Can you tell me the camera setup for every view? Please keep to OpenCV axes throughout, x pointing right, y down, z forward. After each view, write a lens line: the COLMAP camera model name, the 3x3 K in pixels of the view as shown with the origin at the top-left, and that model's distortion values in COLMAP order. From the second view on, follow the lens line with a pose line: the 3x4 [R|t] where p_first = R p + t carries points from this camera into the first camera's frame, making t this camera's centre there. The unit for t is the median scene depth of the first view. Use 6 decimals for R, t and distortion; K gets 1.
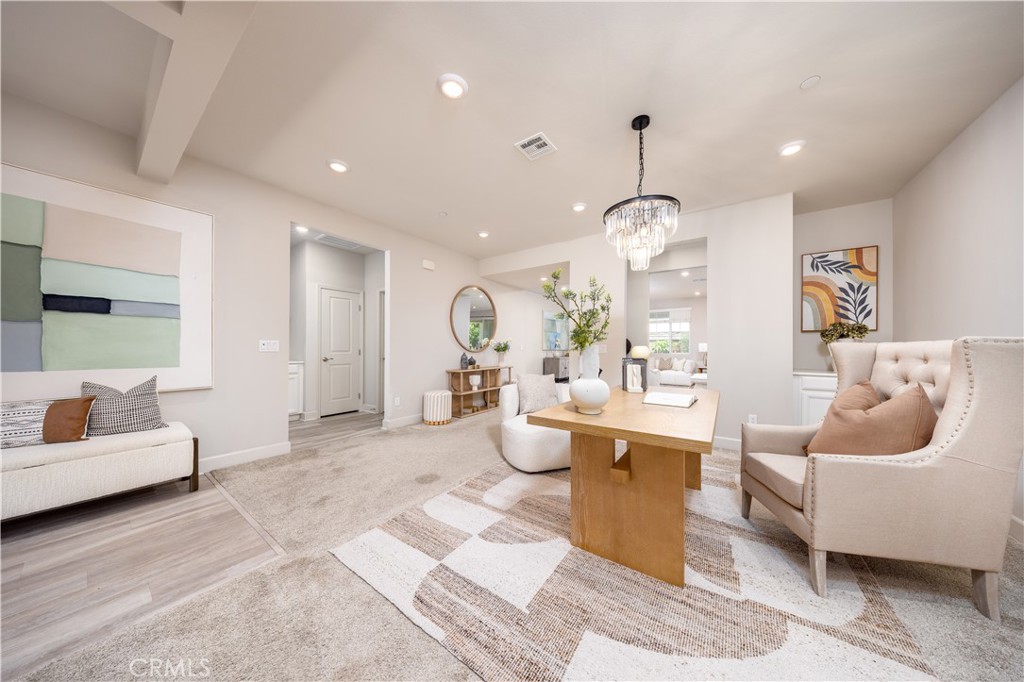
lens RADIAL K [[304.0, 0, 510.7], [0, 304.0, 347.9], [0, 0, 1]] dist [-0.000197, -0.000020]
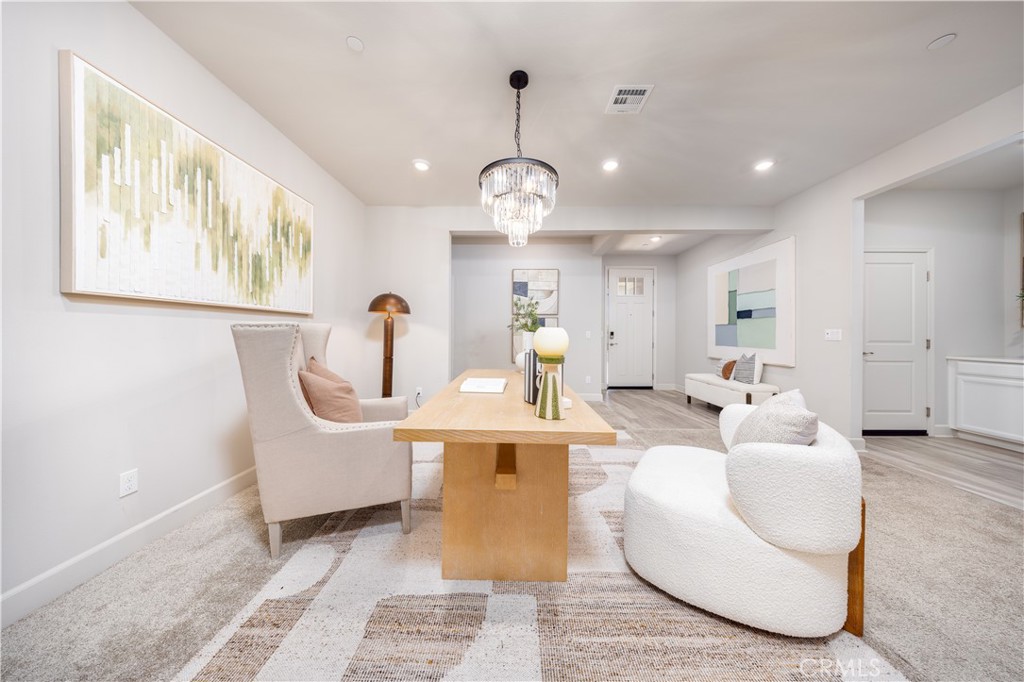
lens RADIAL K [[302.7, 0, 518.0], [0, 302.7, 336.8], [0, 0, 1]] dist [-0.004081, -0.000054]
pose [[-0.819650, -0.004523, -0.572847, 0.881997], [-0.008853, 0.999949, 0.004772, 0.006124], [0.572796, 0.008982, -0.819649, 1.697909]]
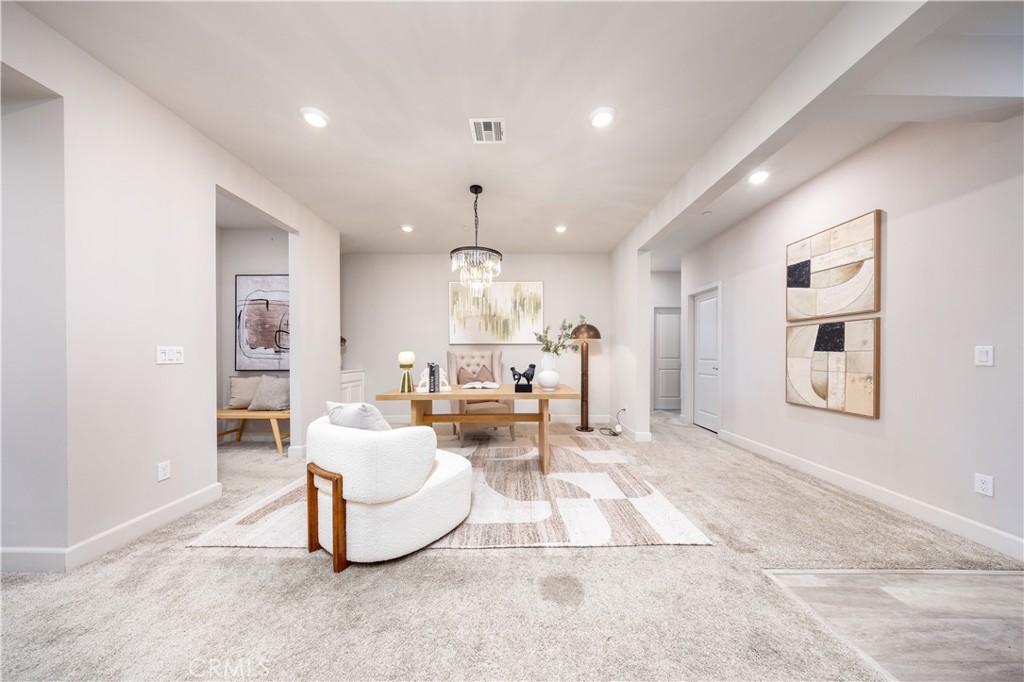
lens RADIAL K [[295.3, 0, 510.6], [0, 295.3, 353.4], [0, 0, 1]] dist [0.000733, 0.000011]
pose [[-0.566160, -0.003774, 0.824287, -0.761555], [-0.002548, 0.999993, 0.002828, -0.008904], [-0.824291, -0.000500, -0.566165, 1.585853]]
